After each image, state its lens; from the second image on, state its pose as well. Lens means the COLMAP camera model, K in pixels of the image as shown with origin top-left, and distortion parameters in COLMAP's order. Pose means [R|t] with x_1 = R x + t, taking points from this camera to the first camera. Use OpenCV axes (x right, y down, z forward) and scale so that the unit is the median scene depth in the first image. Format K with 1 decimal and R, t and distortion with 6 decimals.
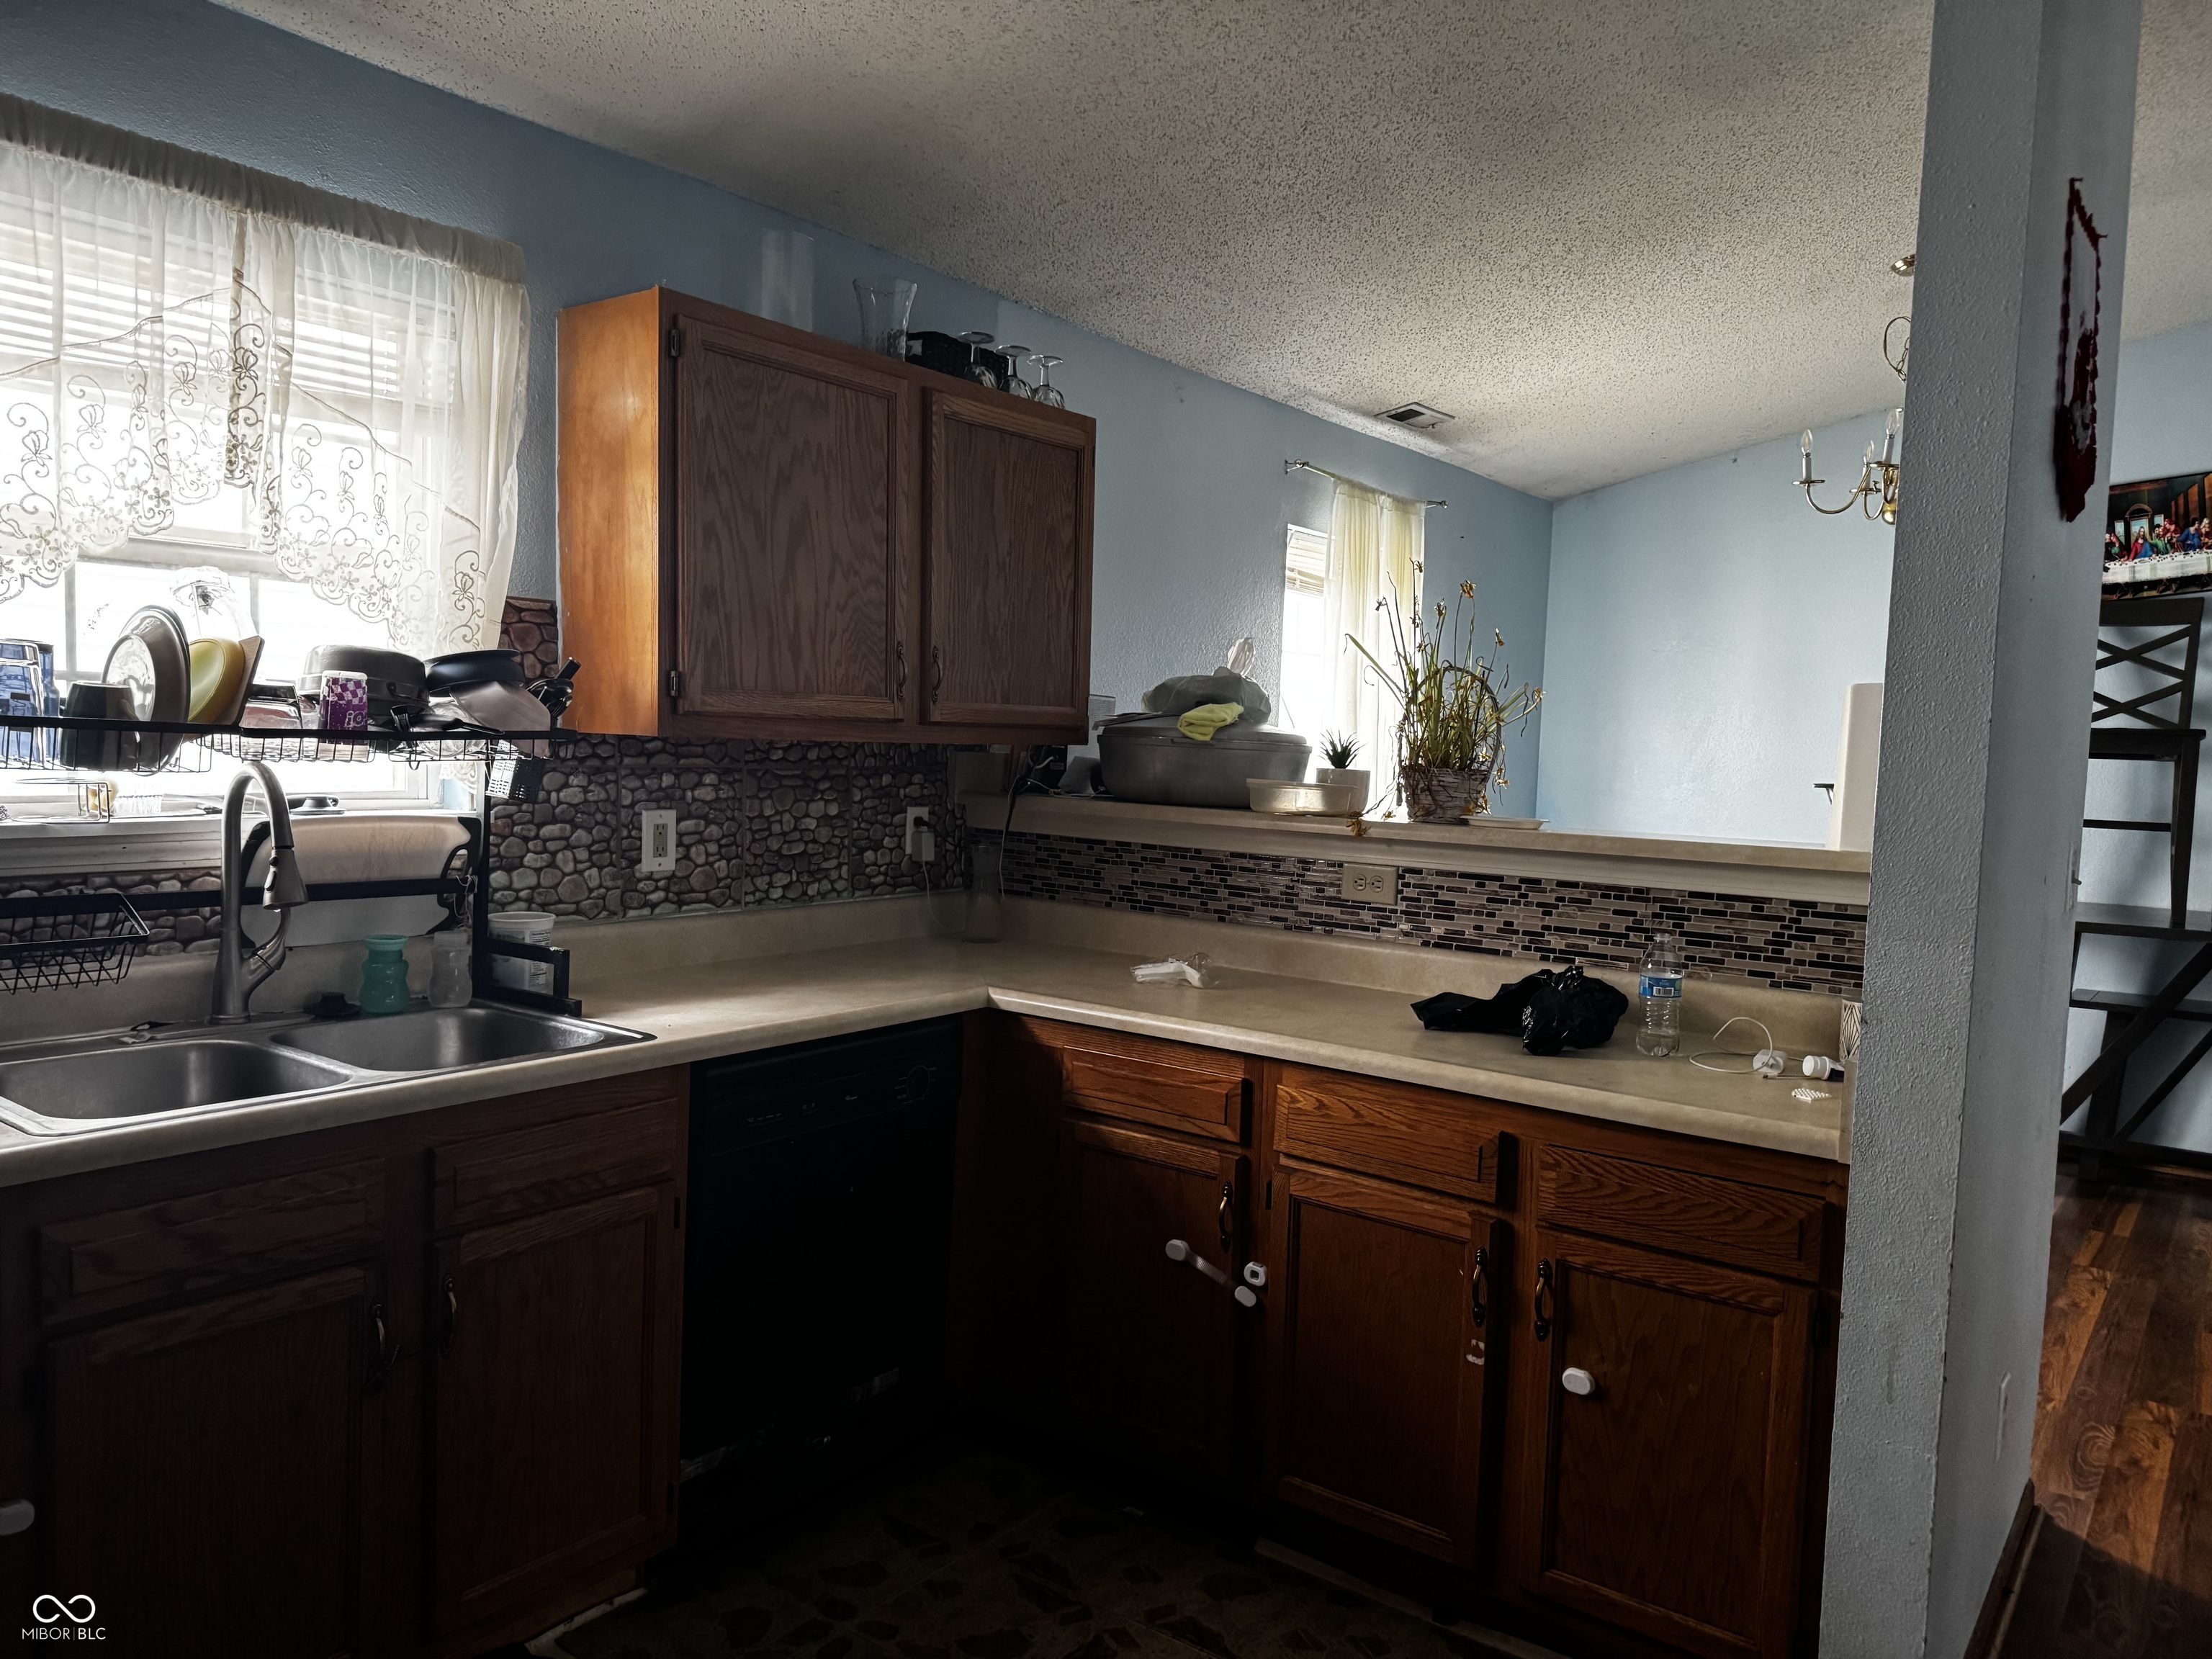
lens RADIAL K [[1492.7, 0, 1109.4], [0, 1492.7, 835.4], [0, 0, 1]] dist [0.036592, -0.098402]
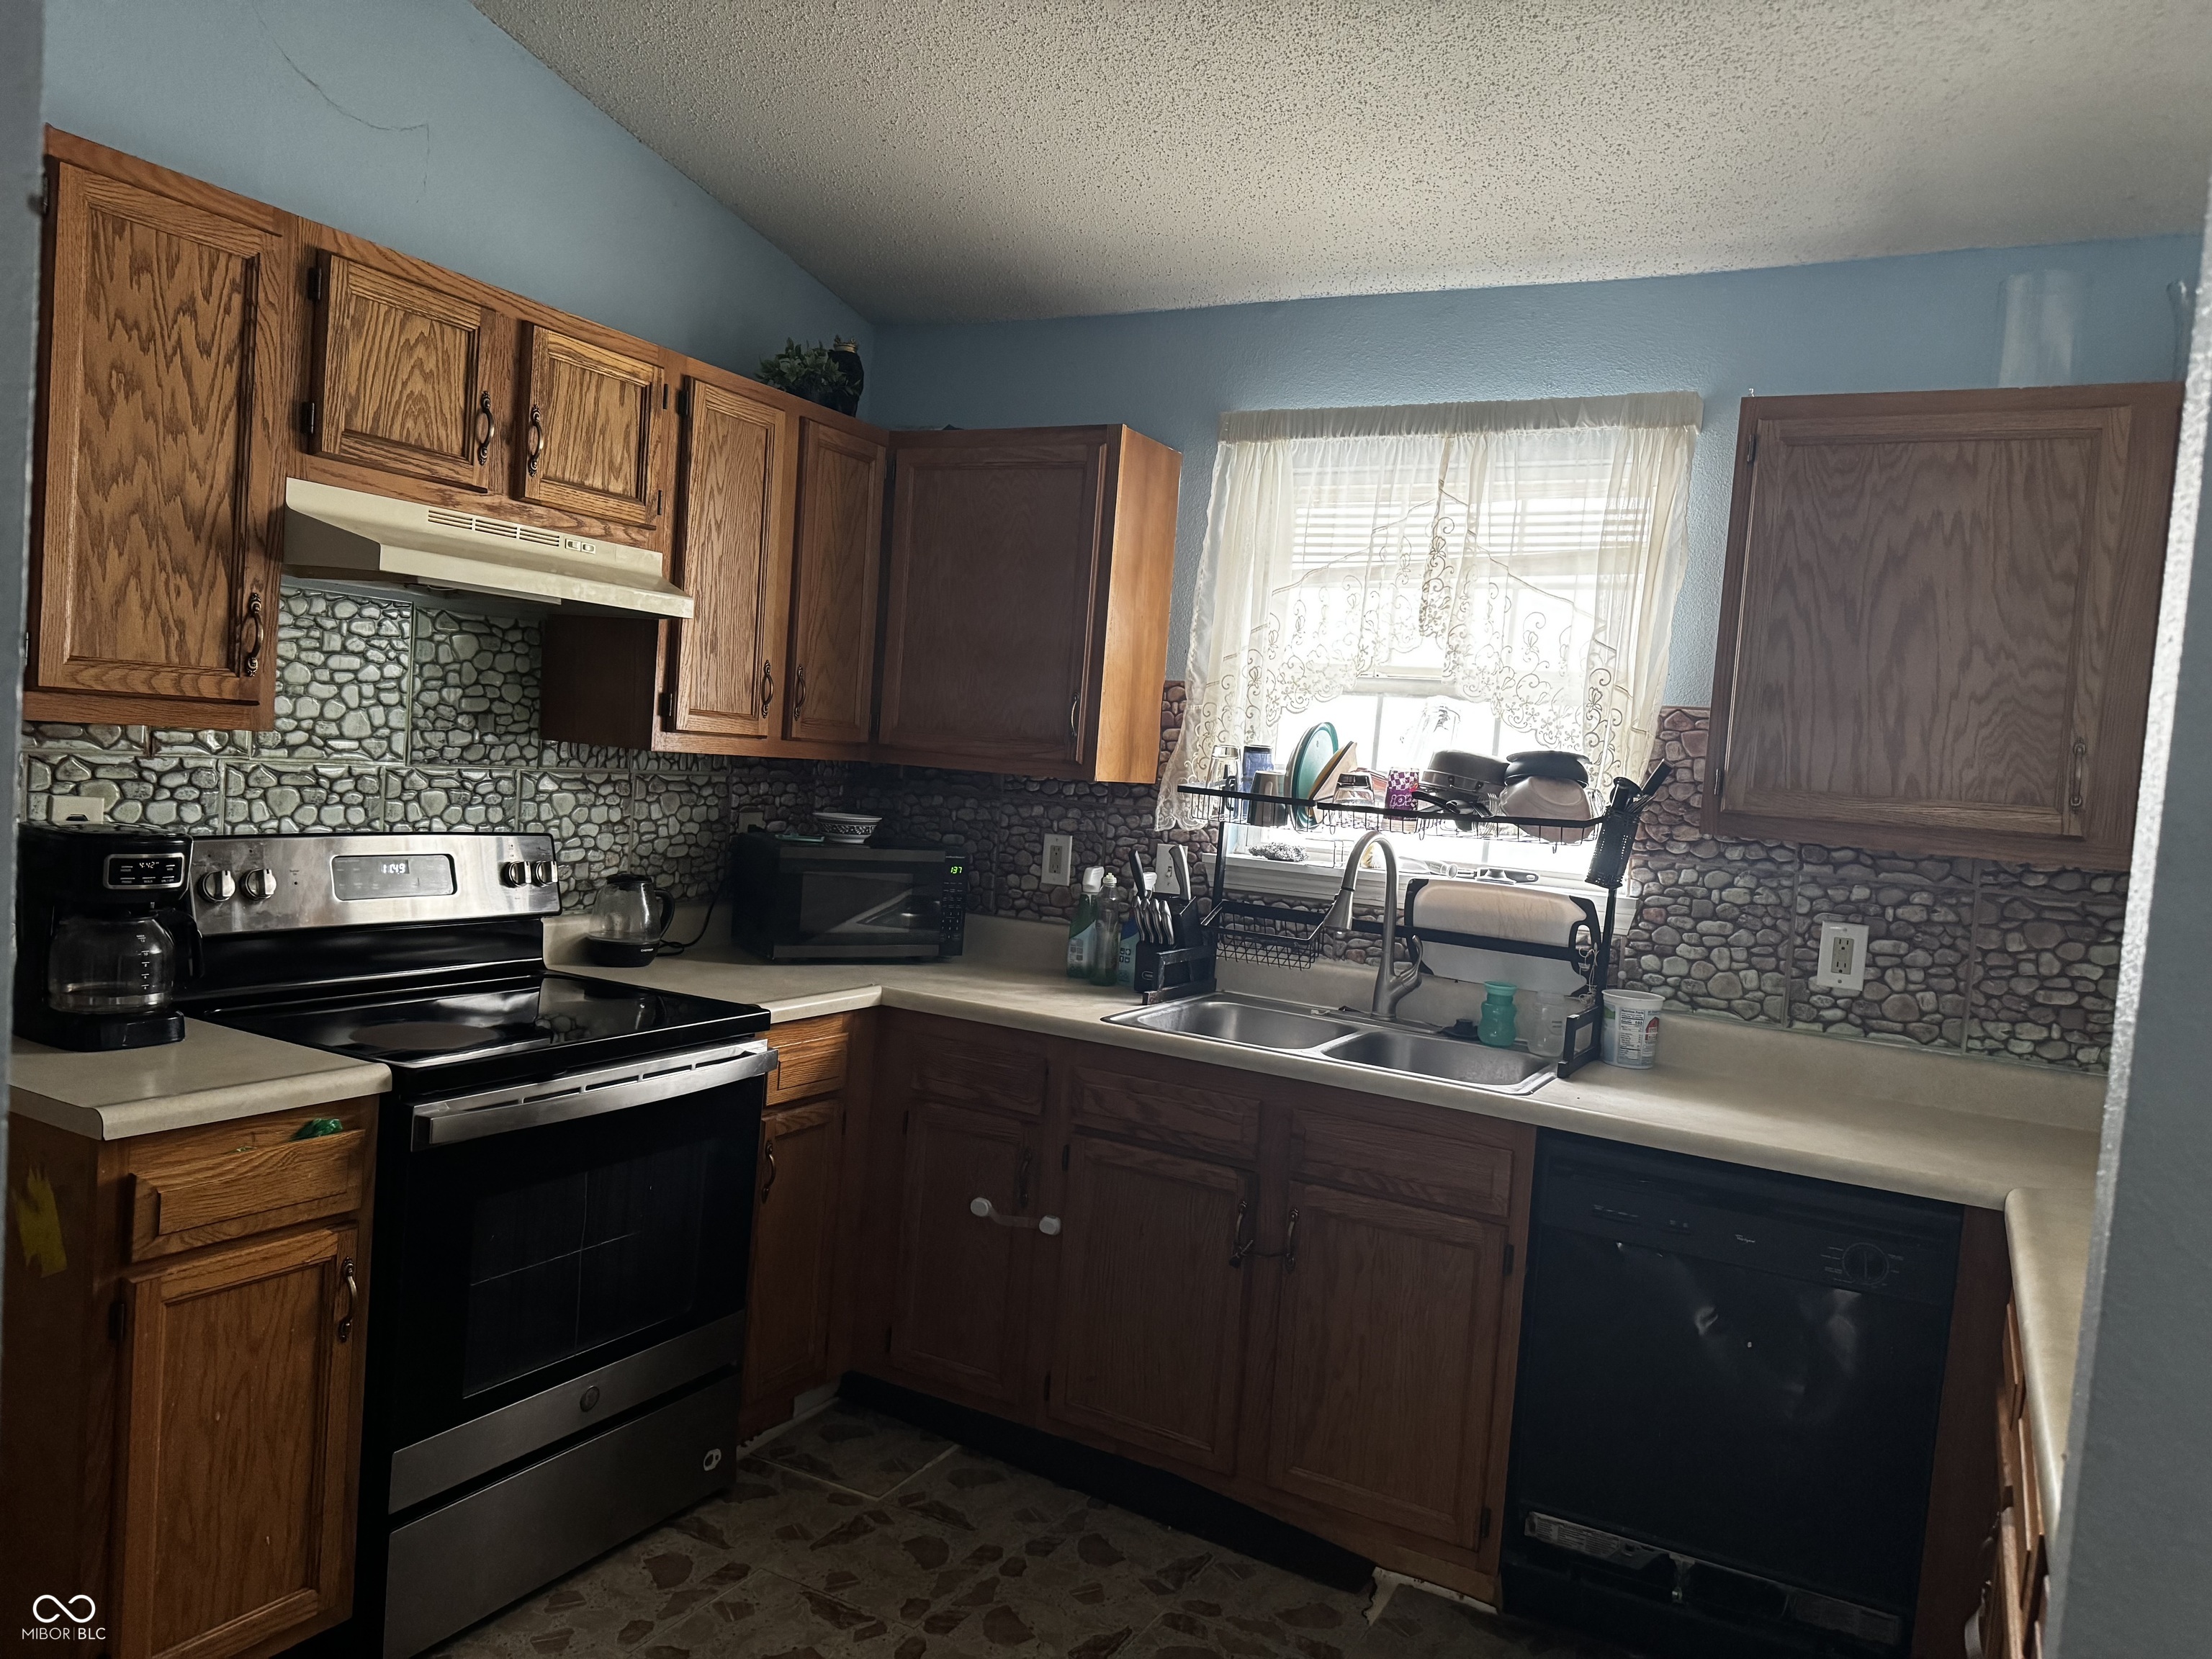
lens RADIAL K [[1543.8, 0, 1106.0], [0, 1543.8, 829.5], [0, 0, 1]] dist [0.000136, -0.002018]
pose [[0.126173, 0.023593, -0.991728, 0.626559], [-0.136411, 0.990633, 0.006212, -0.018902], [0.982585, 0.134499, 0.128209, 0.425662]]
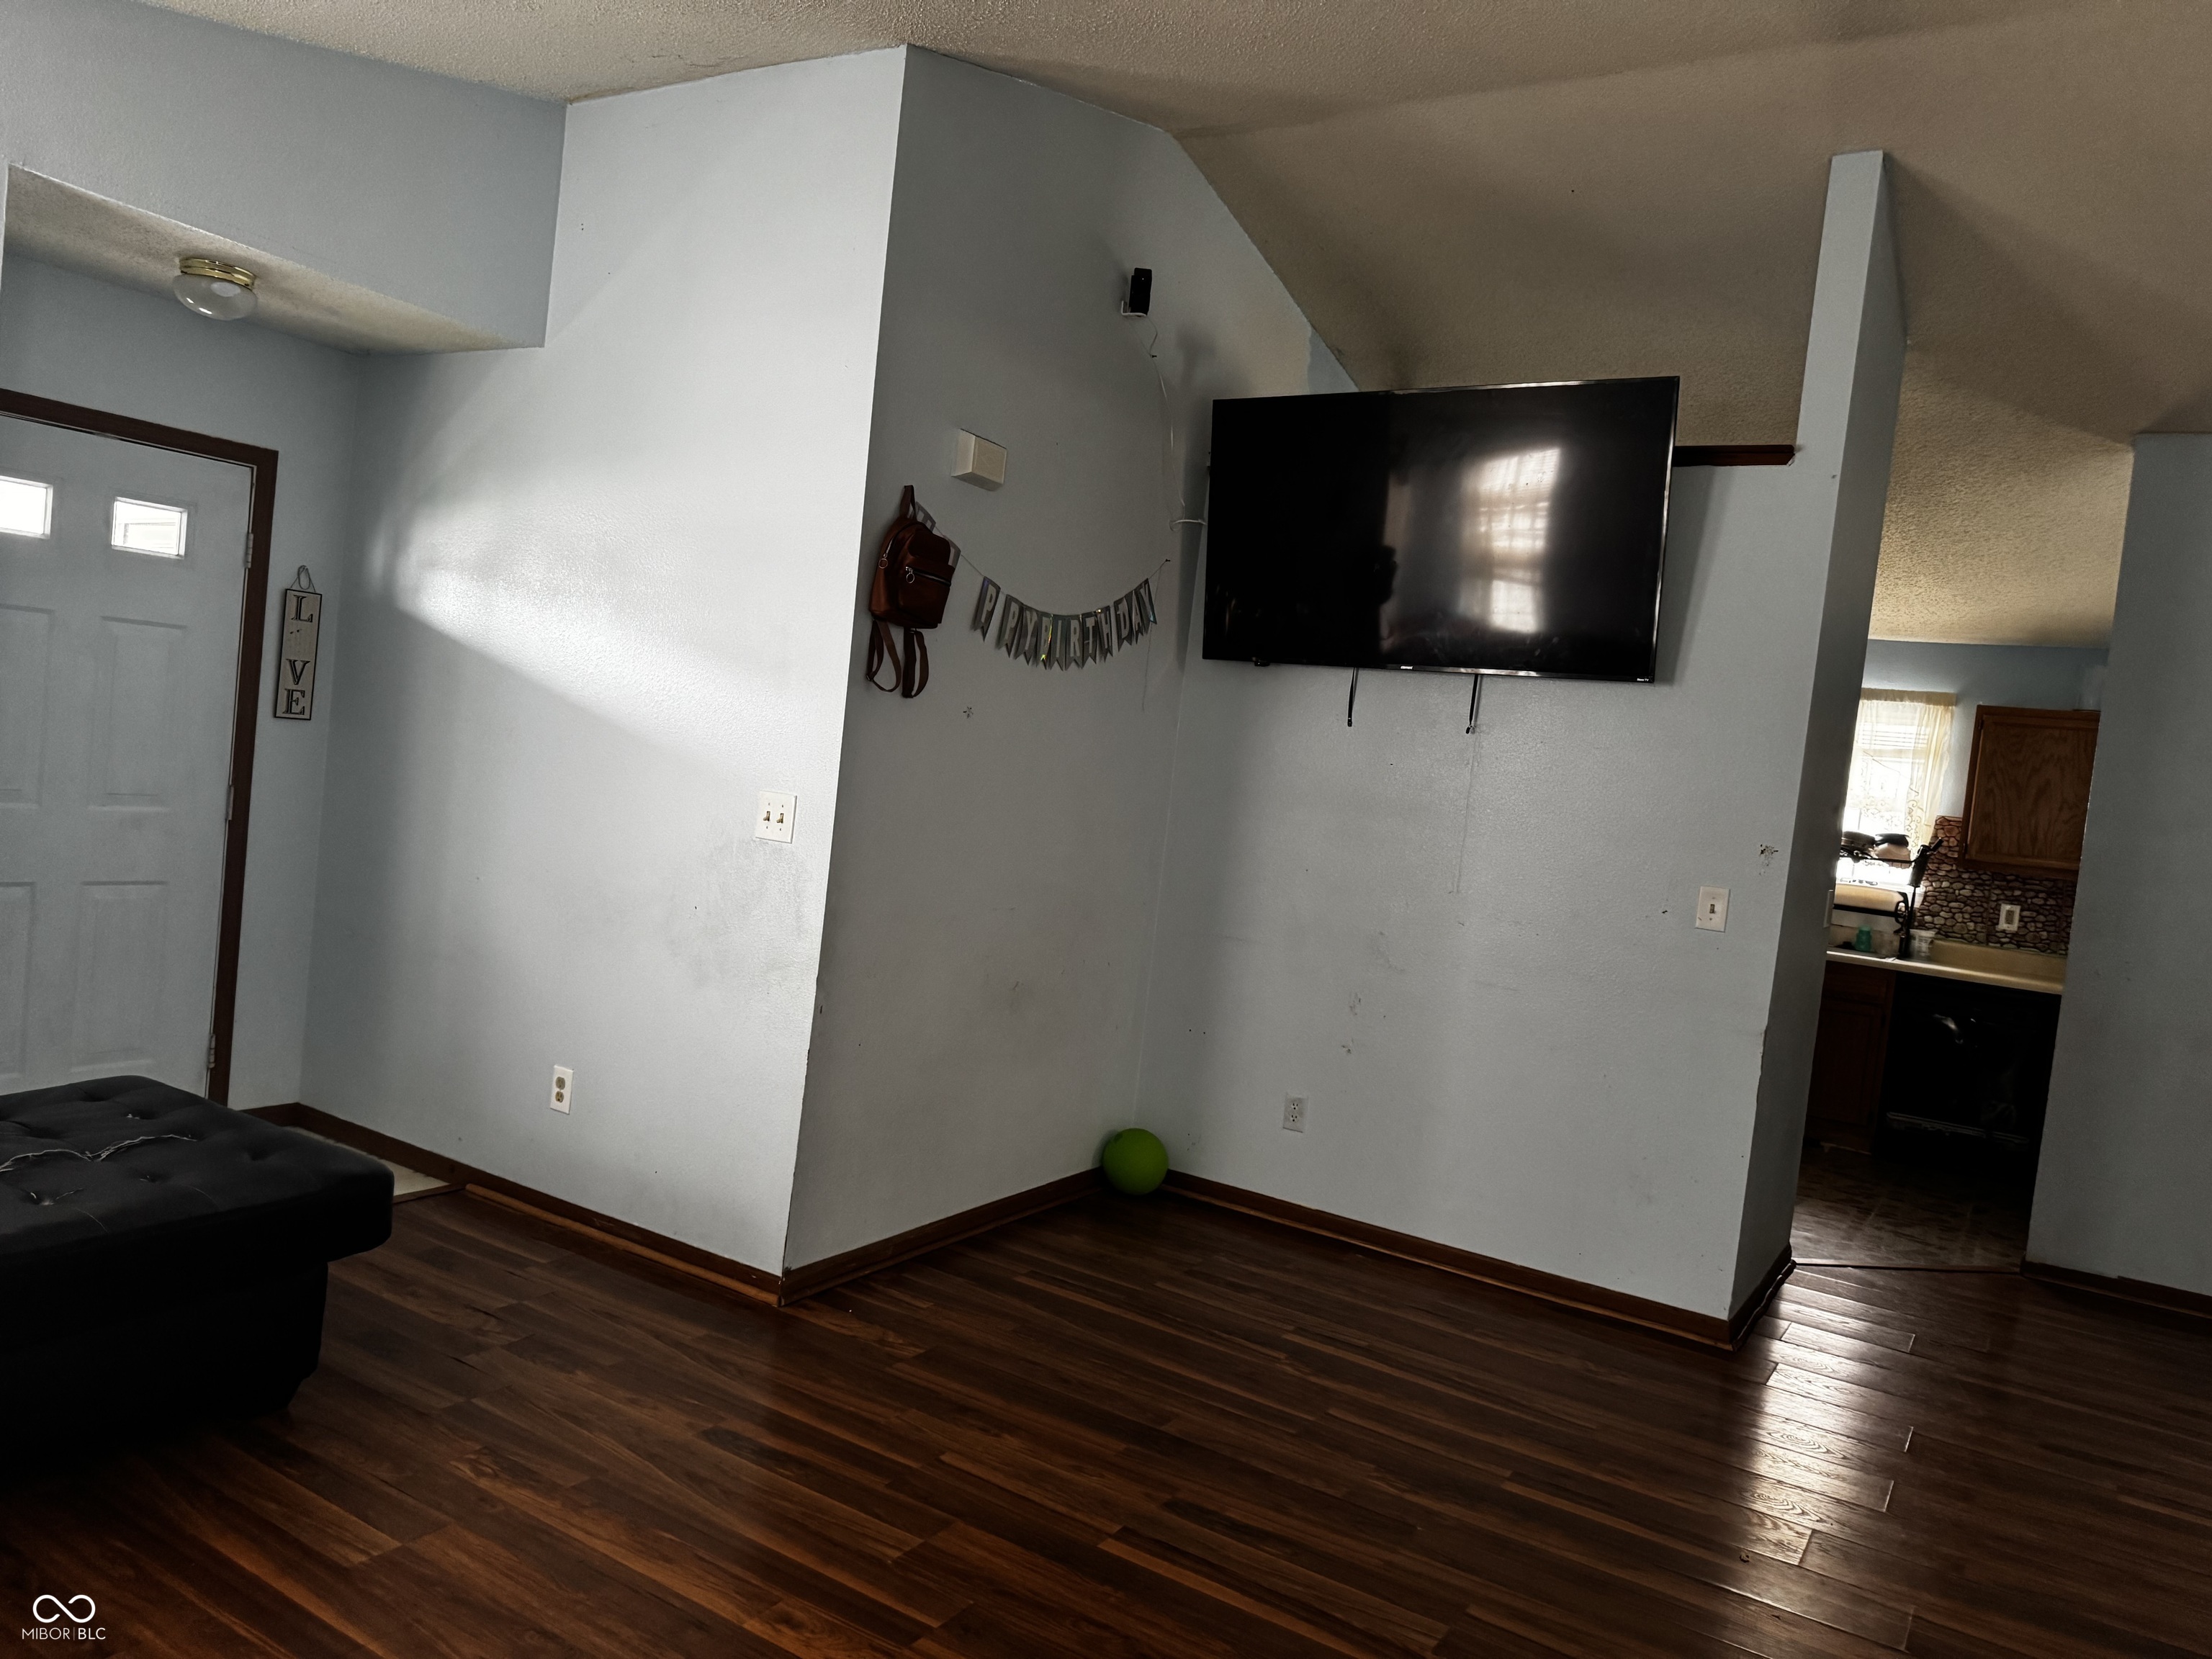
lens RADIAL K [[1543.8, 0, 1106.0], [0, 1543.8, 829.5], [0, 0, 1]] dist [0.000136, -0.002018]
pose [[0.064040, 0.017504, -0.997794, 2.158627], [-0.166001, 0.986103, 0.006644, 0.092461], [0.984044, 0.165209, 0.066056, -0.638810]]
